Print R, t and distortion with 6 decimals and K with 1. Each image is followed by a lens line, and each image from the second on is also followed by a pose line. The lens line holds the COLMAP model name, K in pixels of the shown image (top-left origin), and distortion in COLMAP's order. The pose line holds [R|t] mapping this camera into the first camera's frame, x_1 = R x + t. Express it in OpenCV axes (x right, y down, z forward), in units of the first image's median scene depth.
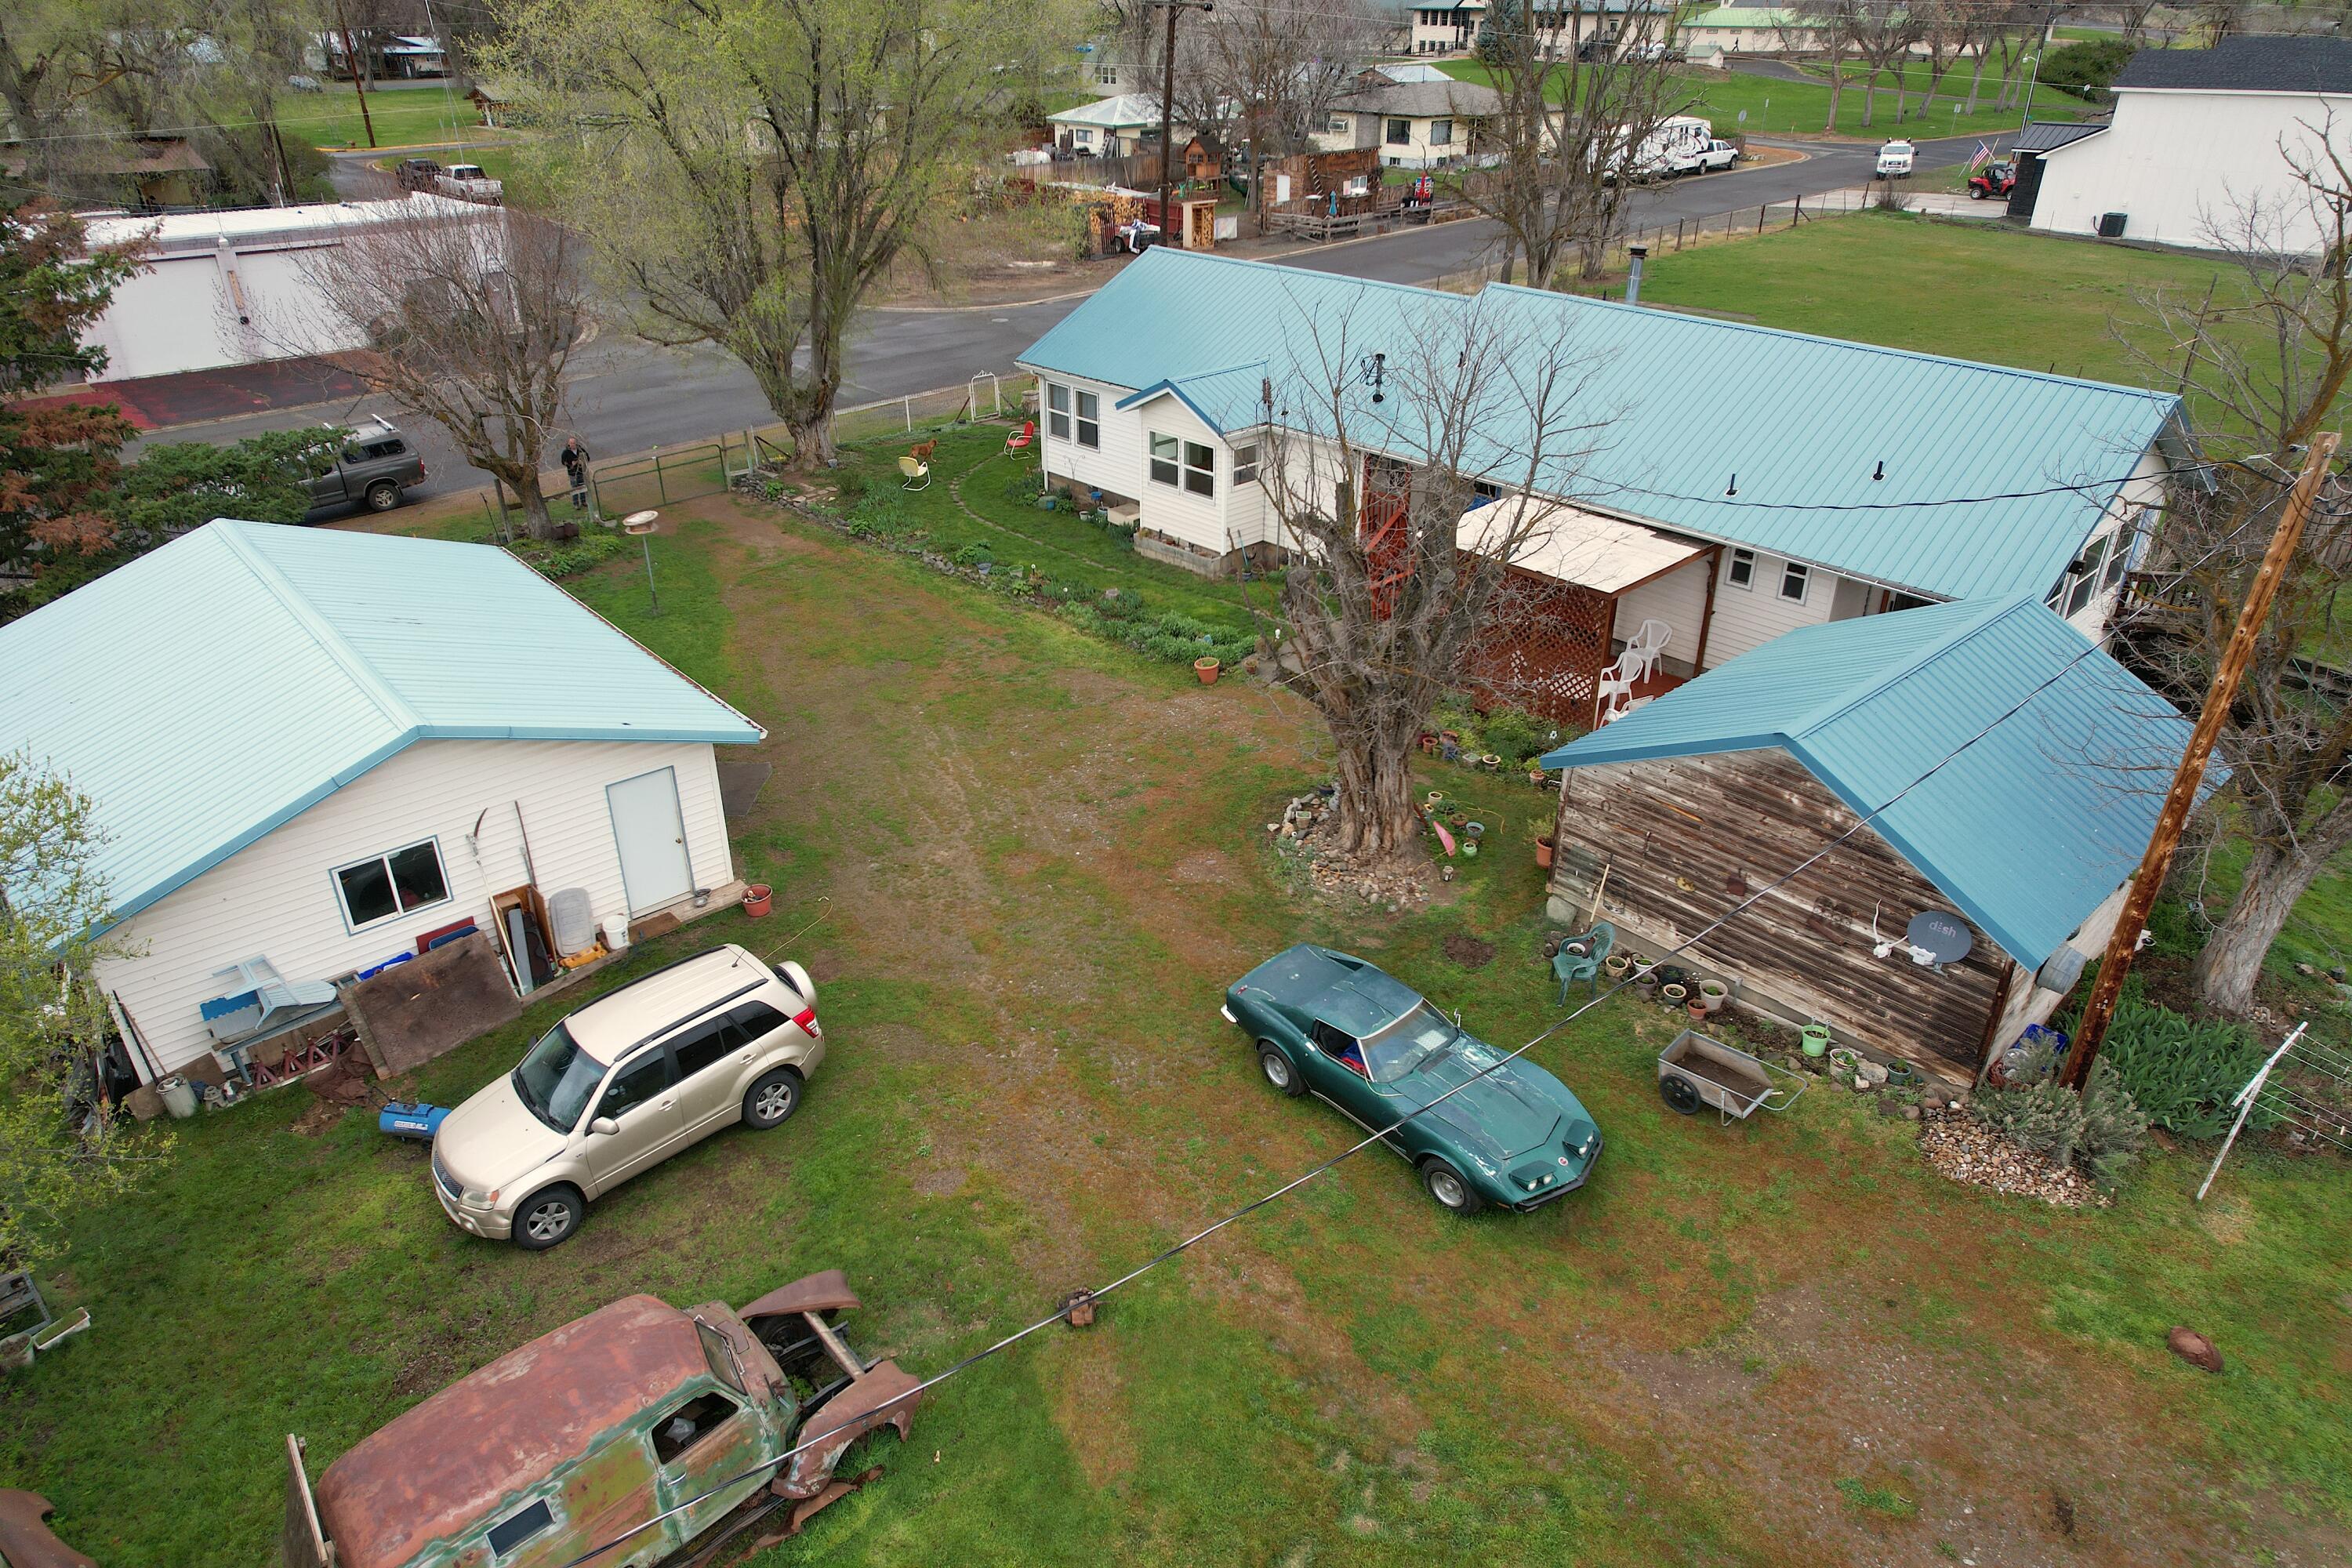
lens RADIAL K [[1509.1, 0, 1180.2], [0, 1509.1, 784.6], [0, 0, 1]] dist [-0.074640, 0.072093]
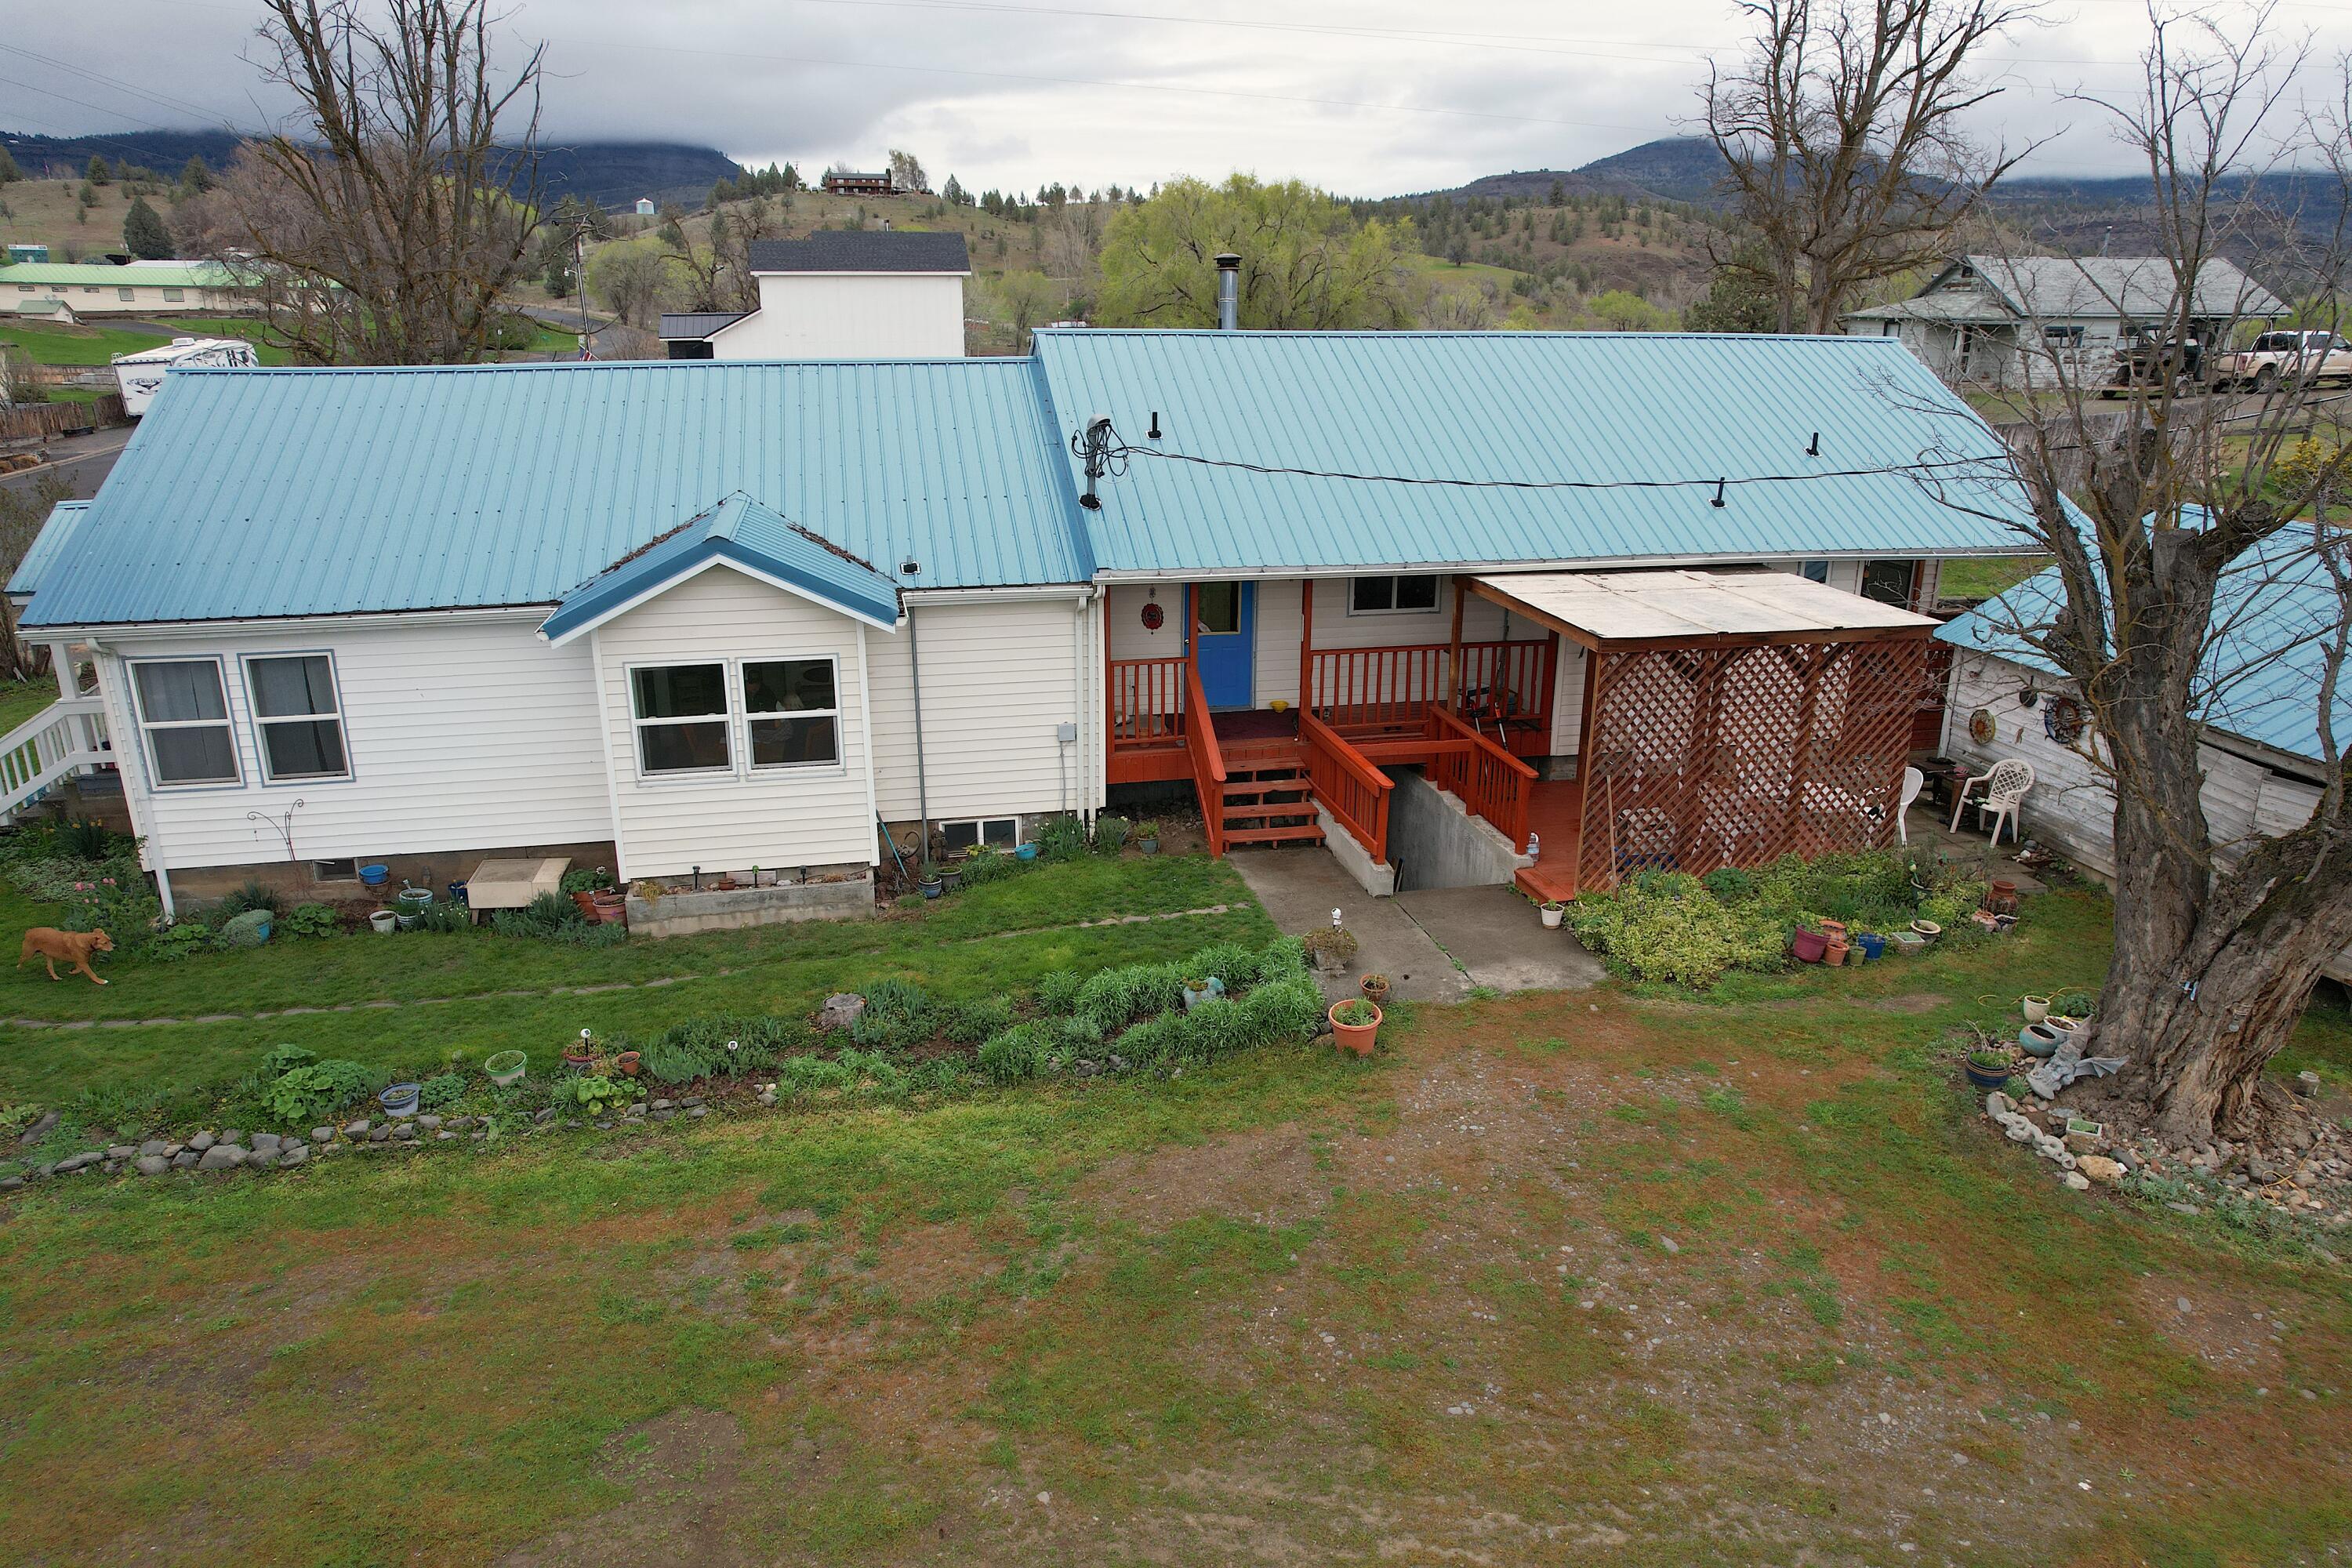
lens RADIAL K [[1509.1, 0, 1168.8], [0, 1509.1, 788.7], [0, 0, 1]] dist [-0.074640, 0.072093]
pose [[0.528634, -0.264454, 0.806604, -0.321912], [0.396278, 0.917214, 0.041006, -0.162191], [-0.750673, 0.297963, 0.589668, 0.645780]]
